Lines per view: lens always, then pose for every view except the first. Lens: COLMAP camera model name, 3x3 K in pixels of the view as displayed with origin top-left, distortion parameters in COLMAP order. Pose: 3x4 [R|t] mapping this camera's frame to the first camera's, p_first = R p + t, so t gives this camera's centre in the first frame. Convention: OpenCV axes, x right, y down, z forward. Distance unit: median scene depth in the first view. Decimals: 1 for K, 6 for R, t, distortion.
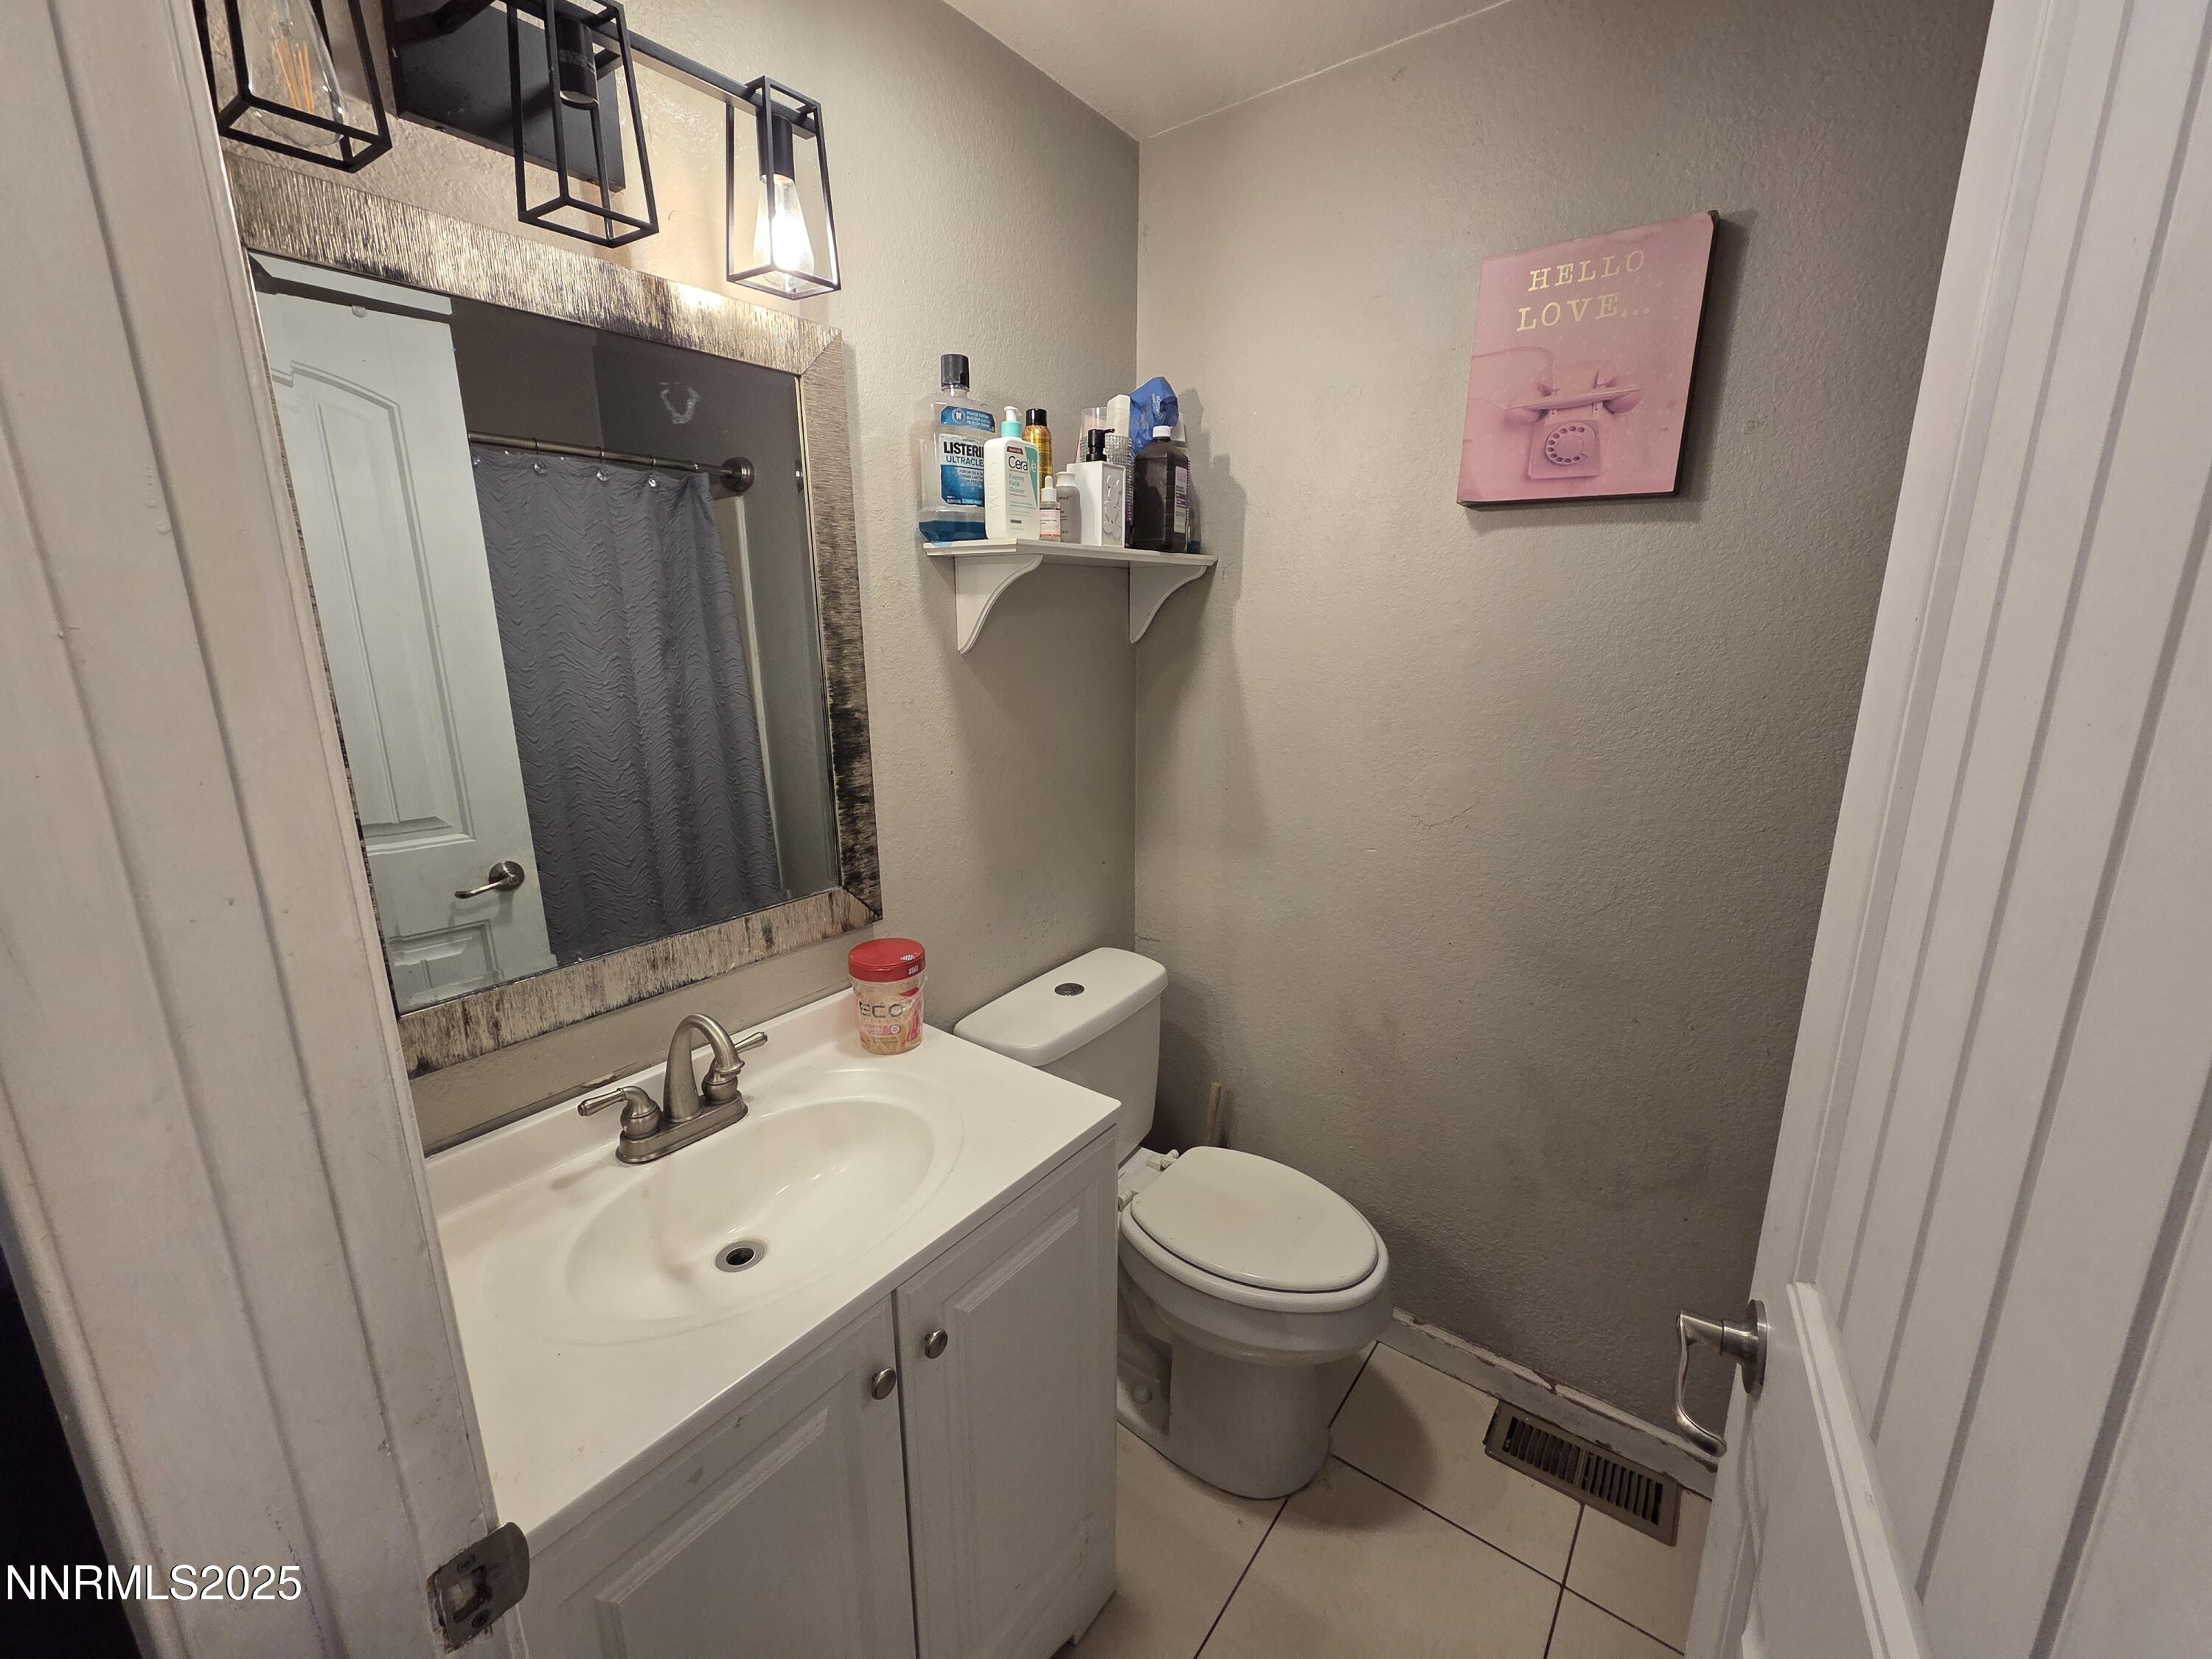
lens RADIAL K [[908.2, 0, 1101.8], [0, 908.2, 830.6], [0, 0, 1]] dist [-0.001309, 0.000244]
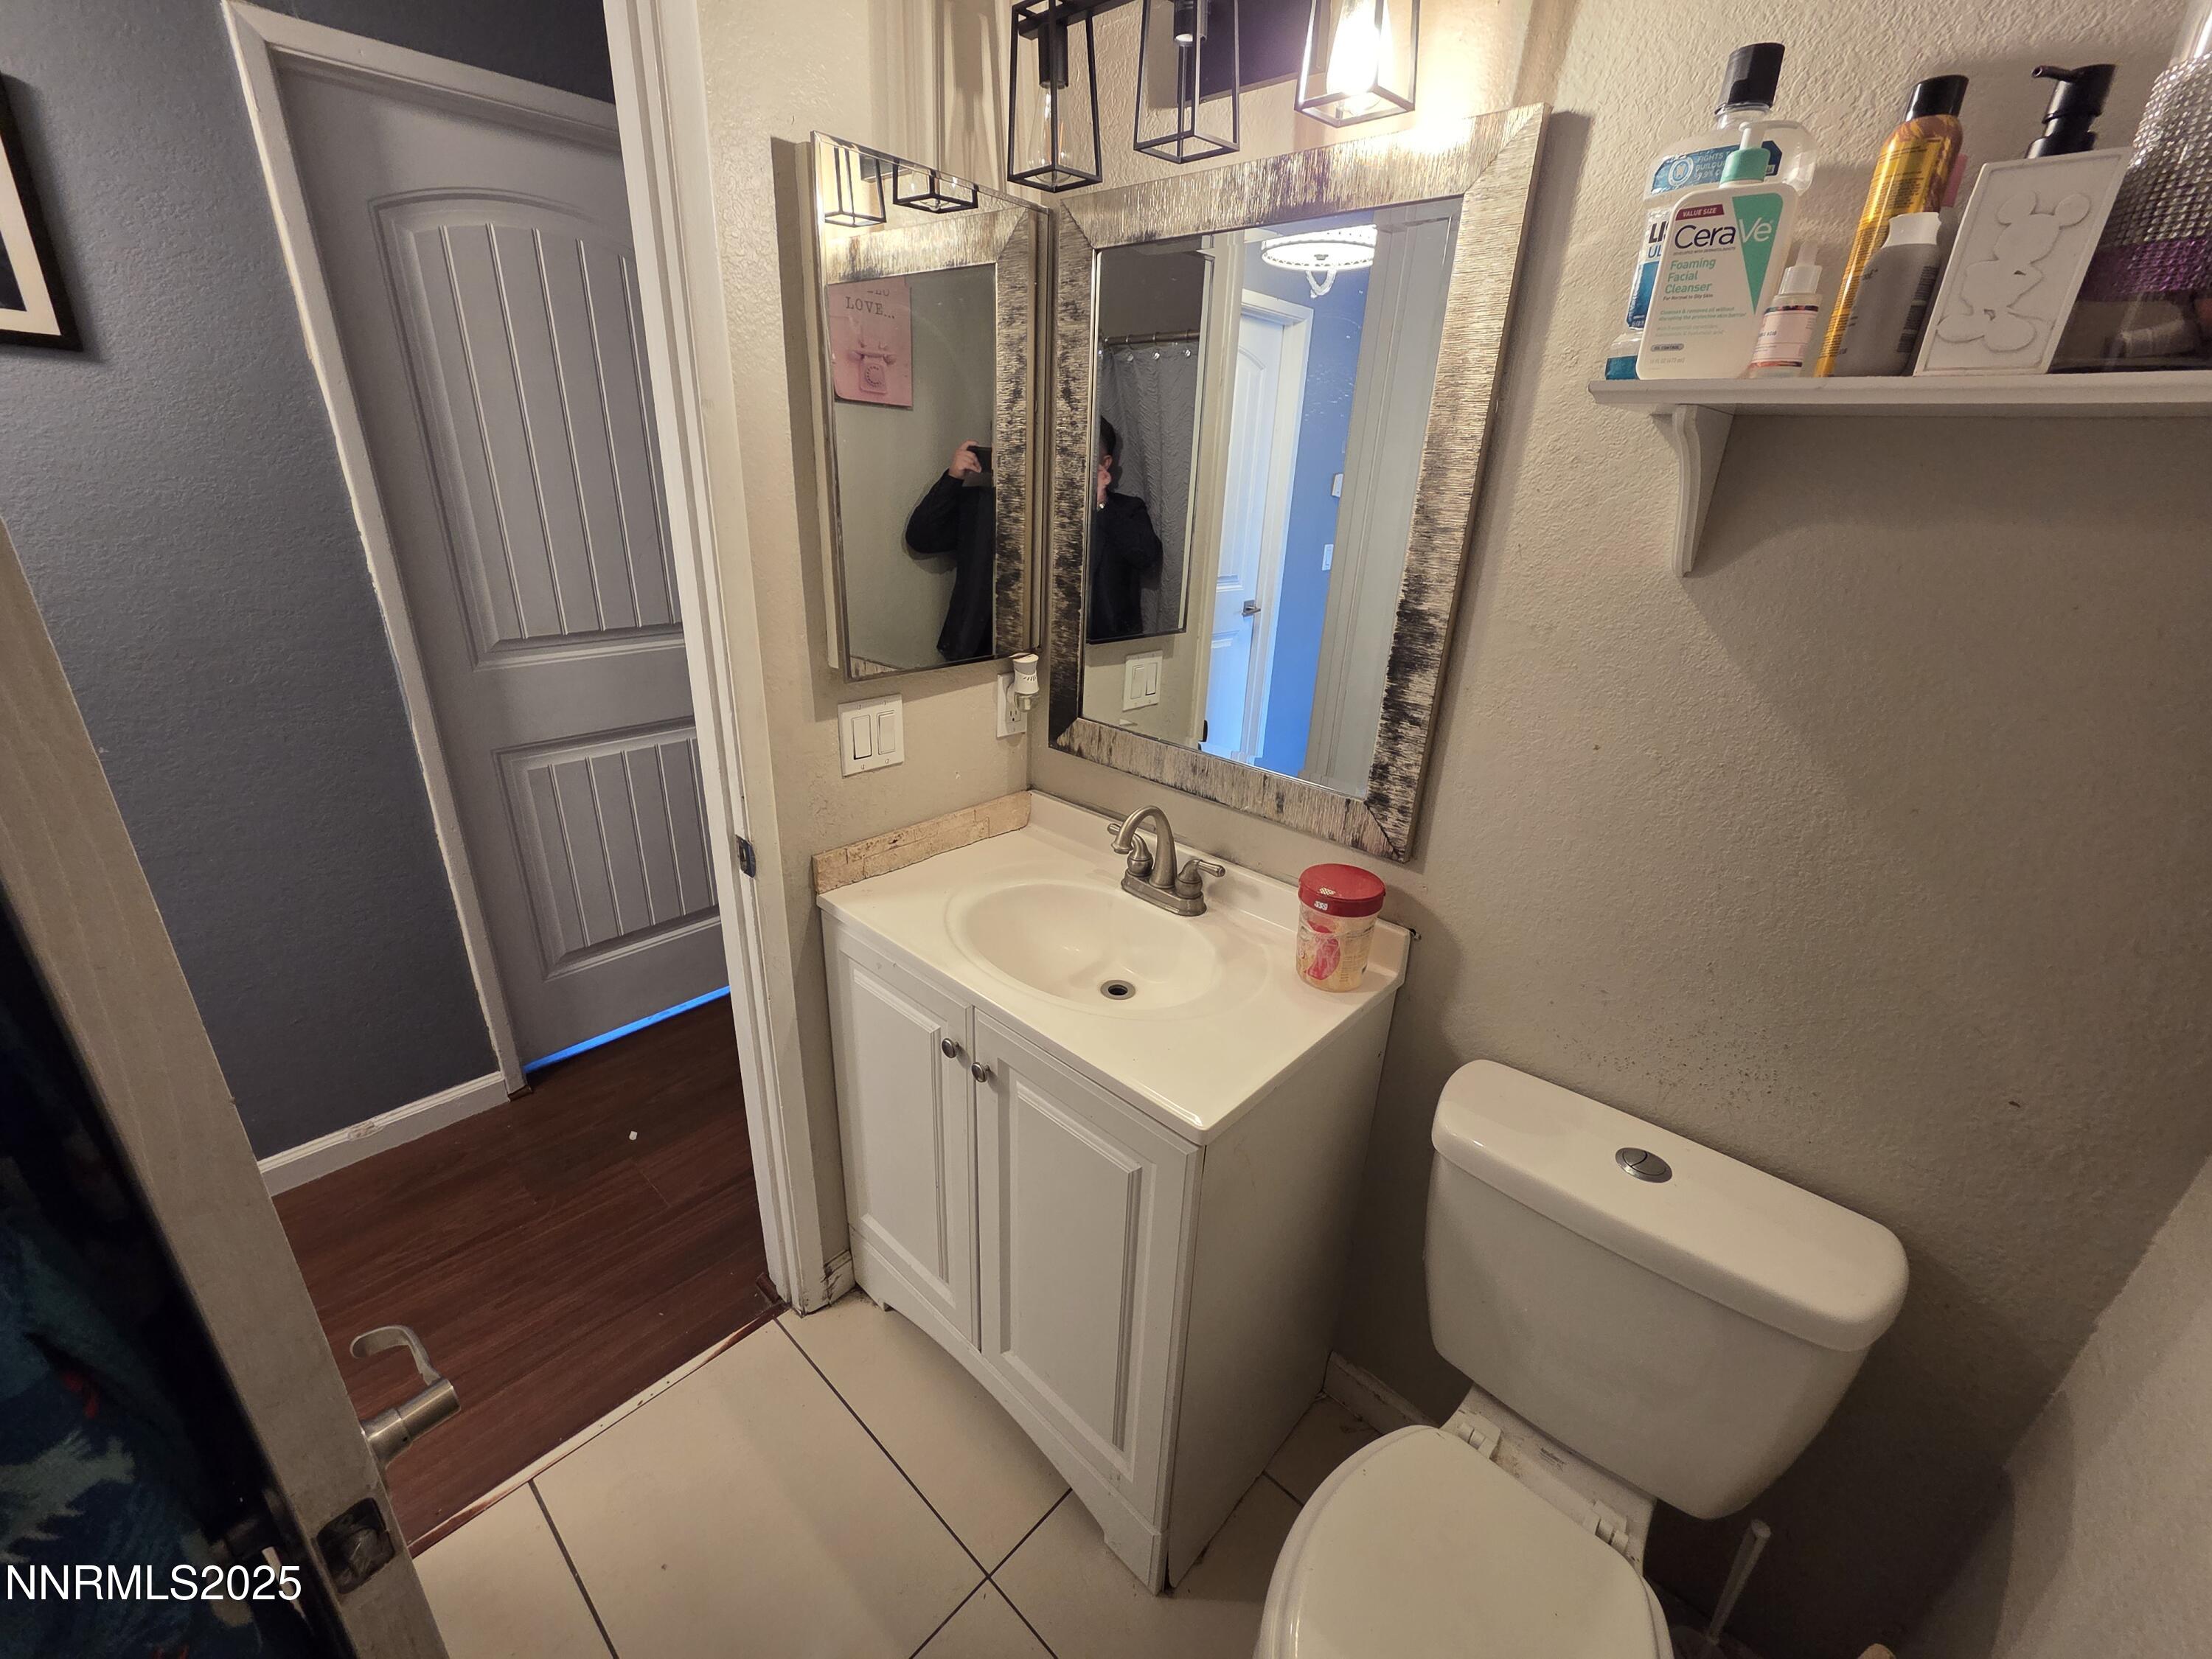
lens RADIAL K [[908.2, 0, 1101.8], [0, 908.2, 830.6], [0, 0, 1]] dist [-0.001309, 0.000244]
pose [[-0.104669, 0.376023, -0.920680, 0.614483], [-0.274115, 0.878996, 0.390162, -0.202254], [0.955984, 0.293210, 0.011070, 0.761797]]
